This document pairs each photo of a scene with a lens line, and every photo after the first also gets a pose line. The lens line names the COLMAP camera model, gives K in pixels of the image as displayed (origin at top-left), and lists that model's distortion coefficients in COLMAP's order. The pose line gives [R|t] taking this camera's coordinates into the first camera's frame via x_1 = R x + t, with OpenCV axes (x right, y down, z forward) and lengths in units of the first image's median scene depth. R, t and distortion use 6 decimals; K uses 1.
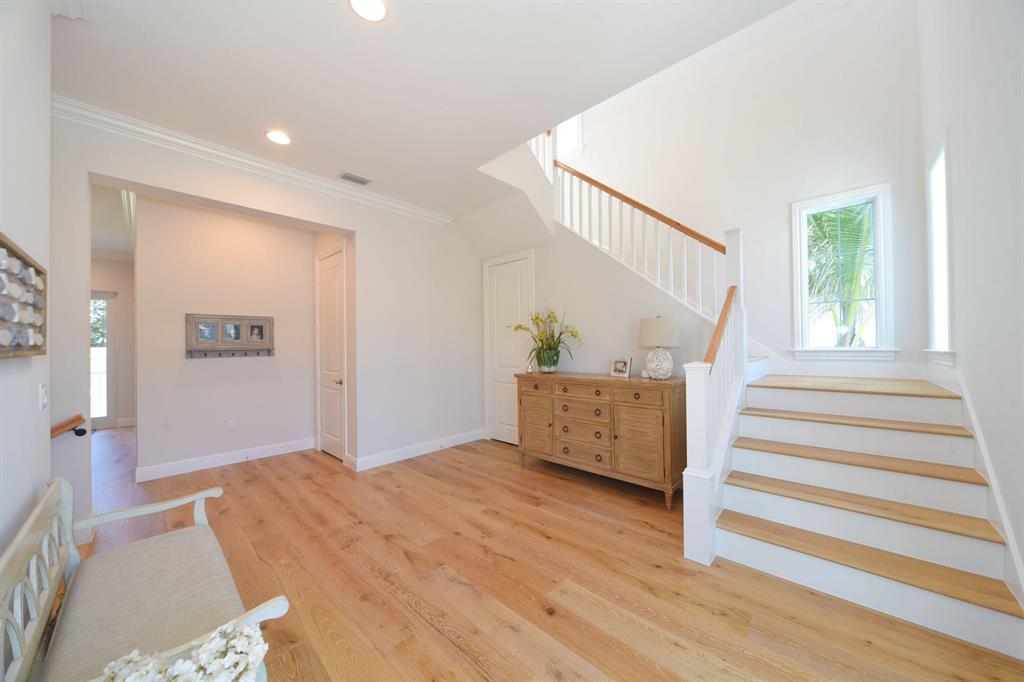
lens RADIAL K [[352.9, 0, 532.6], [0, 352.9, 340.7], [0, 0, 1]] dist [-0.002036, -0.000197]
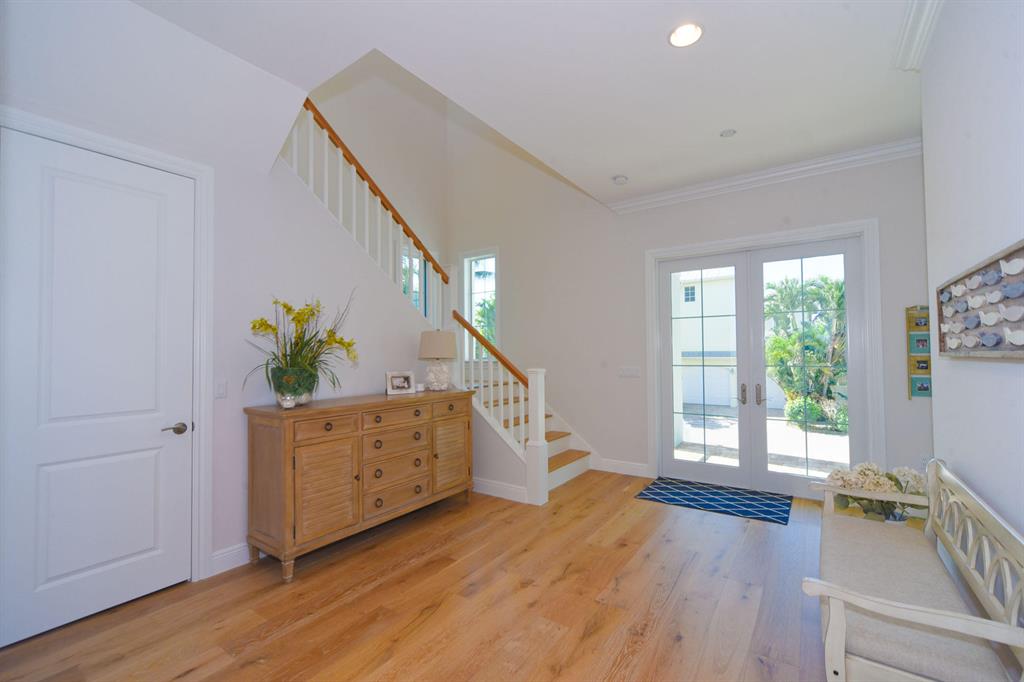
lens RADIAL K [[430.9, 0, 512.0], [0, 430.9, 341.0], [0, 0, 1]] dist [0.000130, 0.000116]
pose [[-0.110949, 0.043385, 0.992879, -0.888940], [0.002147, 0.999055, -0.043415, 0.018862], [-0.993824, -0.002686, -0.110937, 0.888036]]
